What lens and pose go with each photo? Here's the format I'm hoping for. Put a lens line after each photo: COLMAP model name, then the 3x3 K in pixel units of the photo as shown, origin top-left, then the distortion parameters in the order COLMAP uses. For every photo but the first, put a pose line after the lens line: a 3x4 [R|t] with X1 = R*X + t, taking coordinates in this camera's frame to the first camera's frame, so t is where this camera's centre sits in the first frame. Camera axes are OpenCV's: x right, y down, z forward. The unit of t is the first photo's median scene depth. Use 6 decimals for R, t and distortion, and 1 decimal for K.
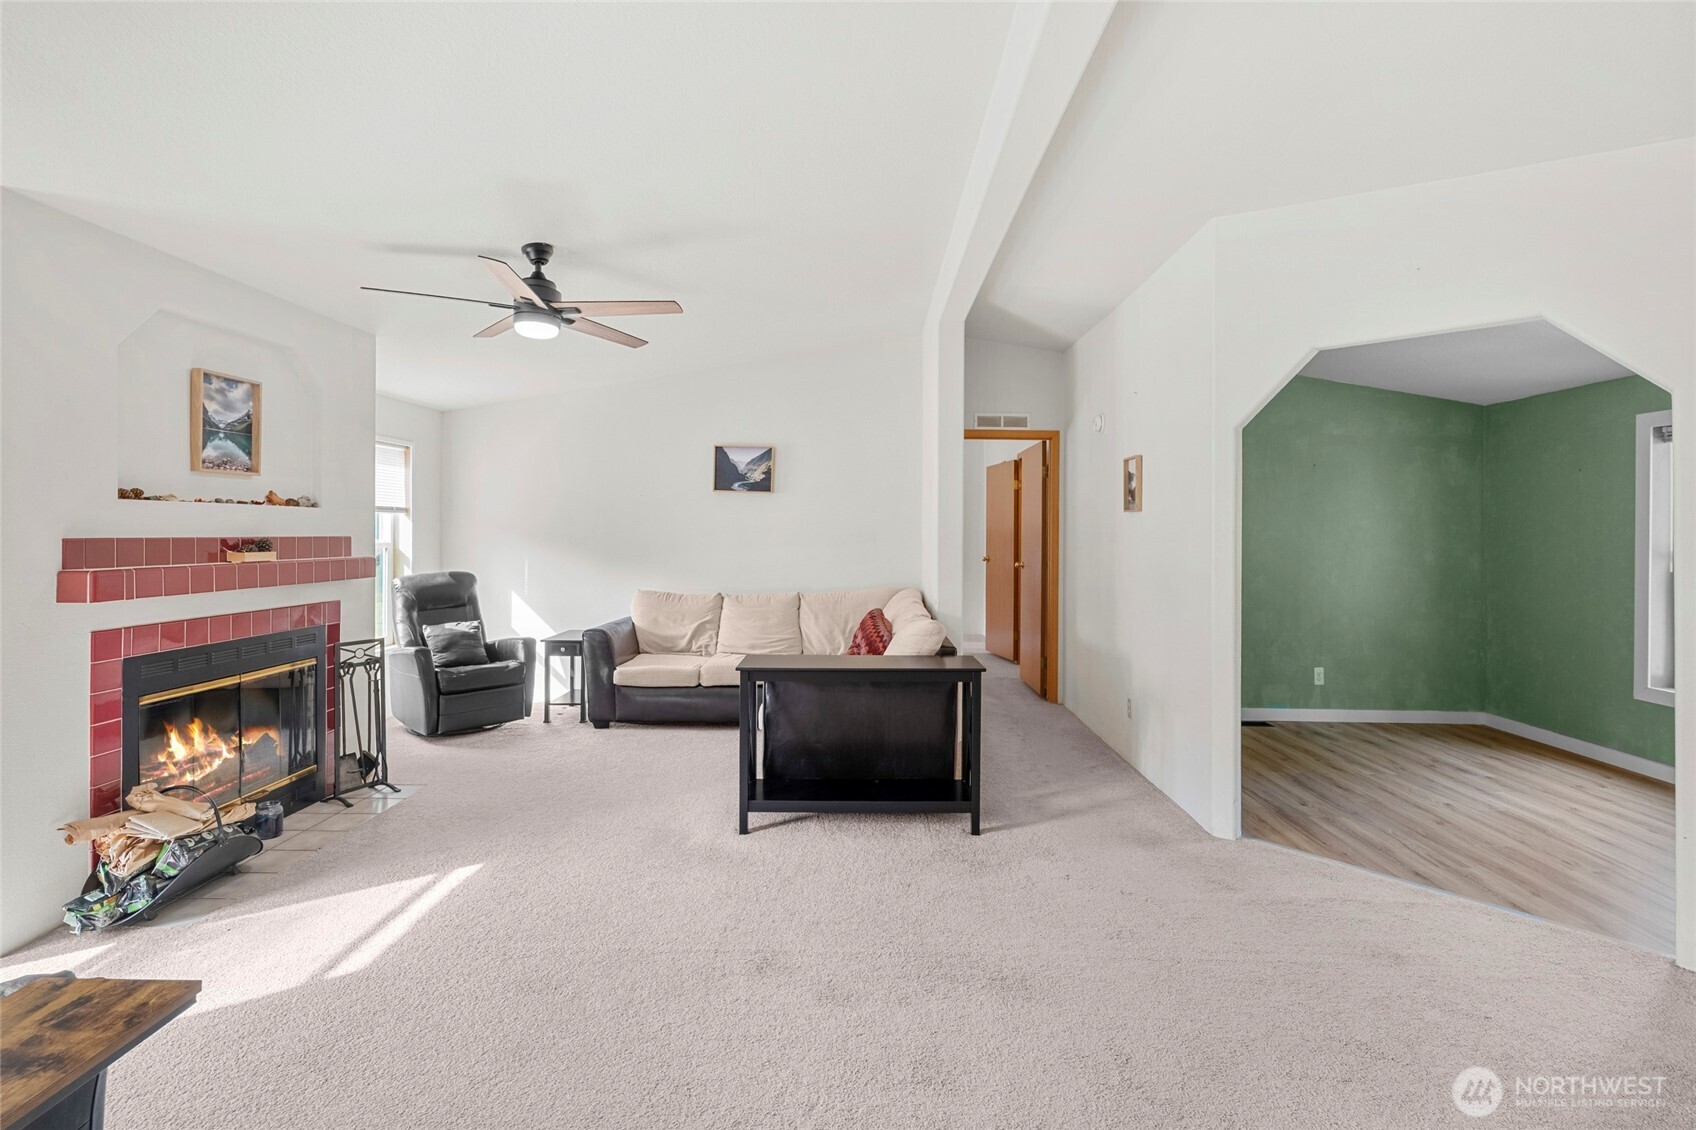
lens RADIAL K [[761.2, 0, 851.6], [0, 761.2, 529.0], [0, 0, 1]] dist [0.001666, 0.000337]
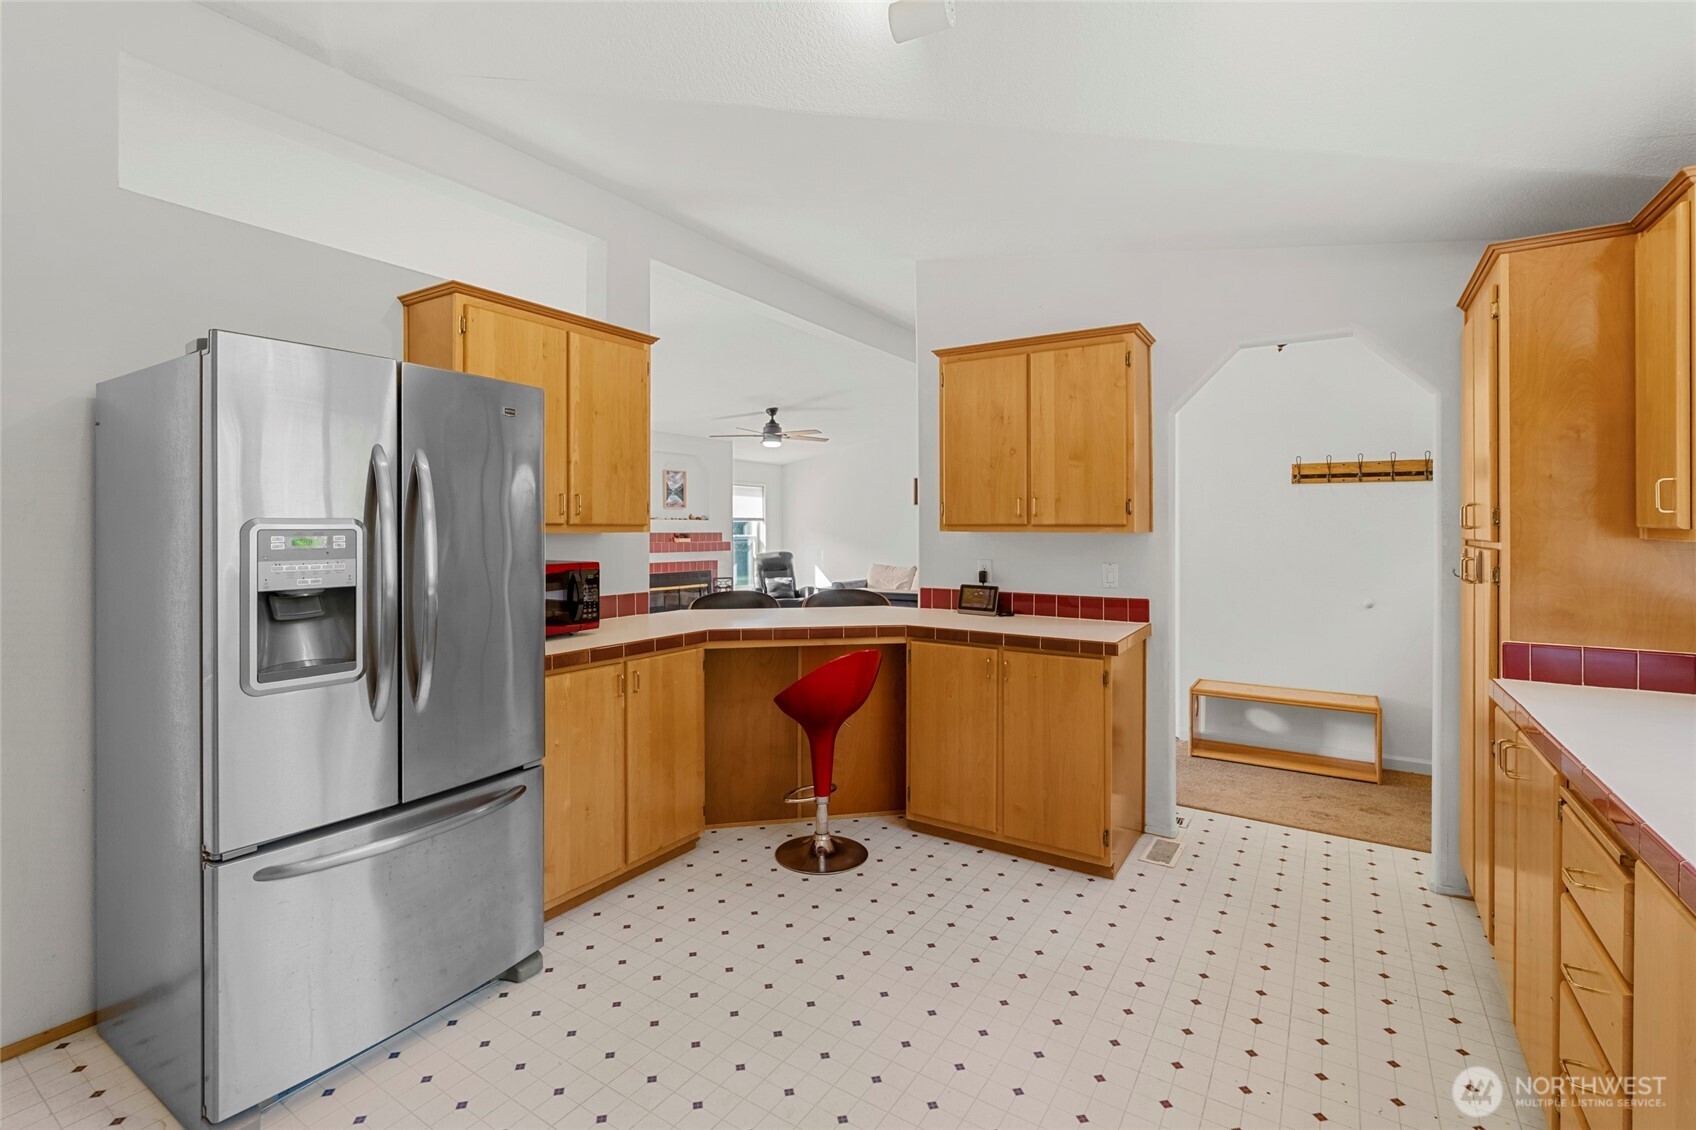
lens RADIAL K [[761.2, 0, 851.6], [0, 761.2, 529.0], [0, 0, 1]] dist [0.001666, 0.000337]
pose [[0.857544, -0.006850, -0.514365, 0.929673], [0.007792, 0.999970, -0.000325, 0.003218], [0.514351, -0.003730, 0.857571, -0.825422]]
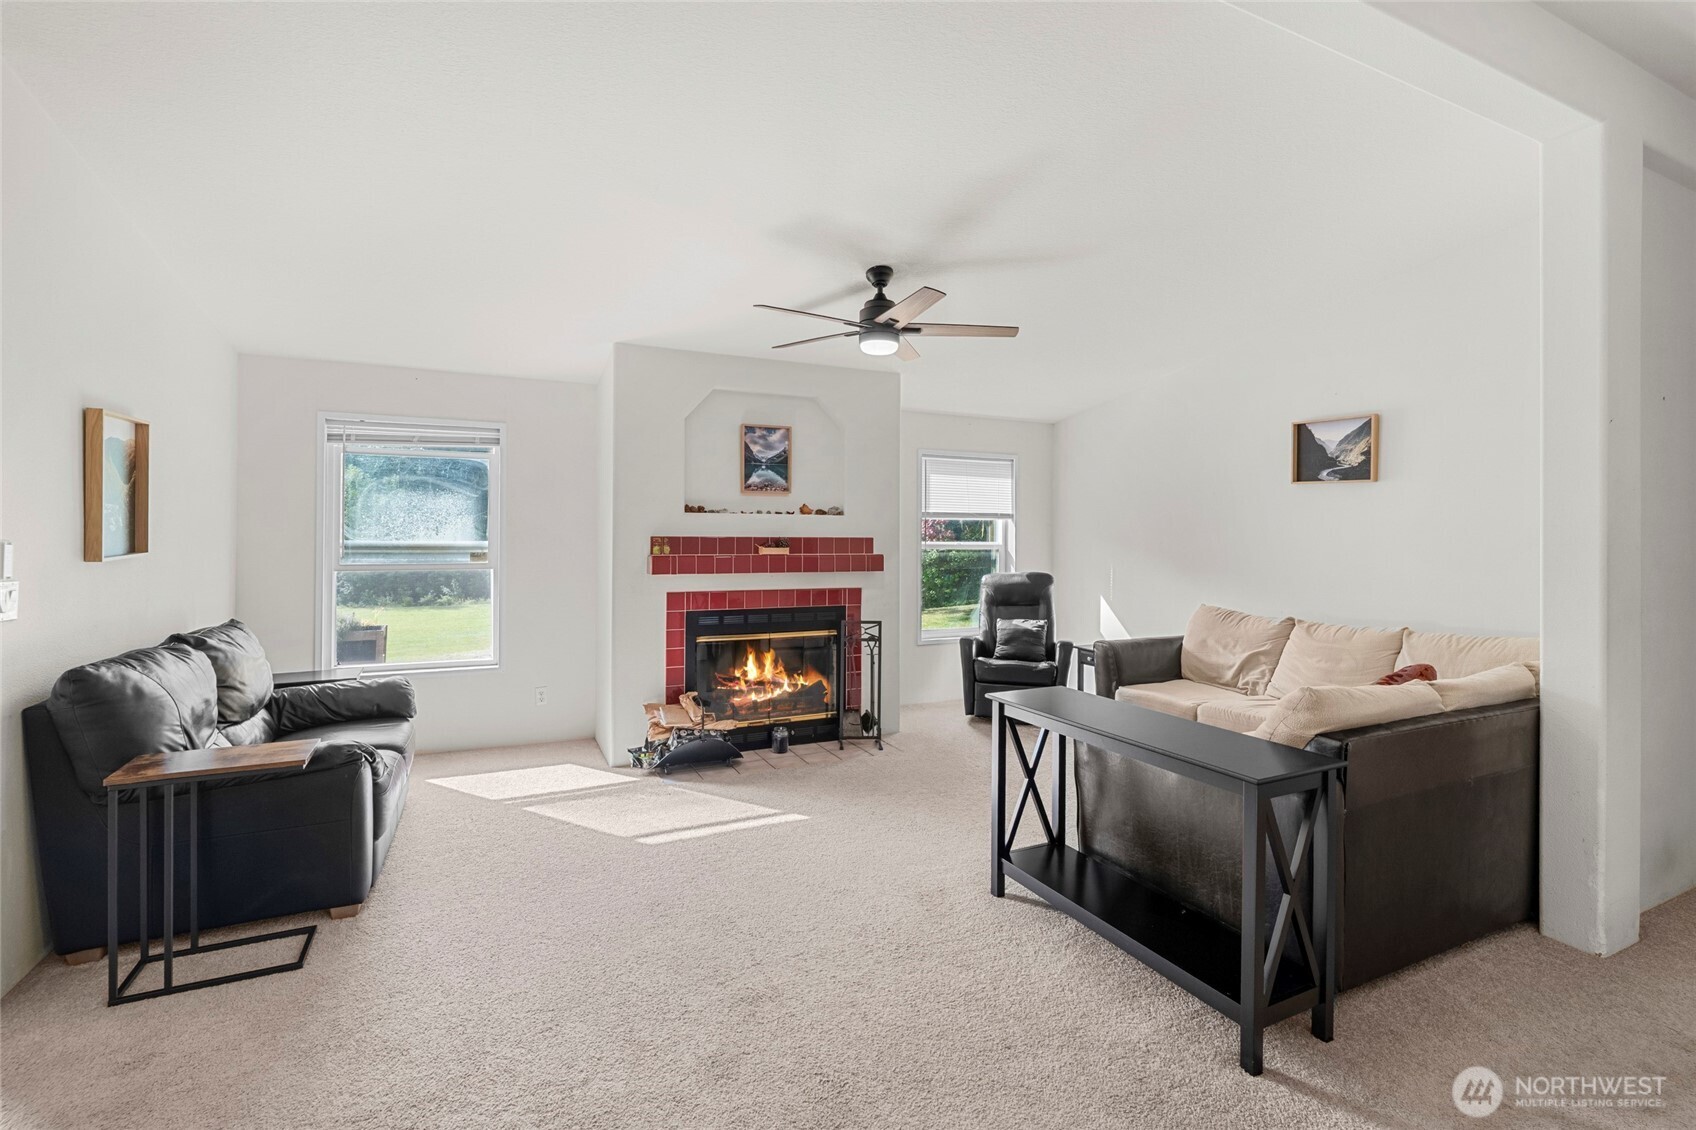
lens RADIAL K [[761.2, 0, 851.6], [0, 761.2, 529.0], [0, 0, 1]] dist [0.001666, 0.000337]
pose [[0.457941, -0.003818, -0.888975, 0.489619], [-0.003503, 0.999975, -0.006099, 0.003286], [0.888976, 0.005907, 0.457916, 0.435040]]
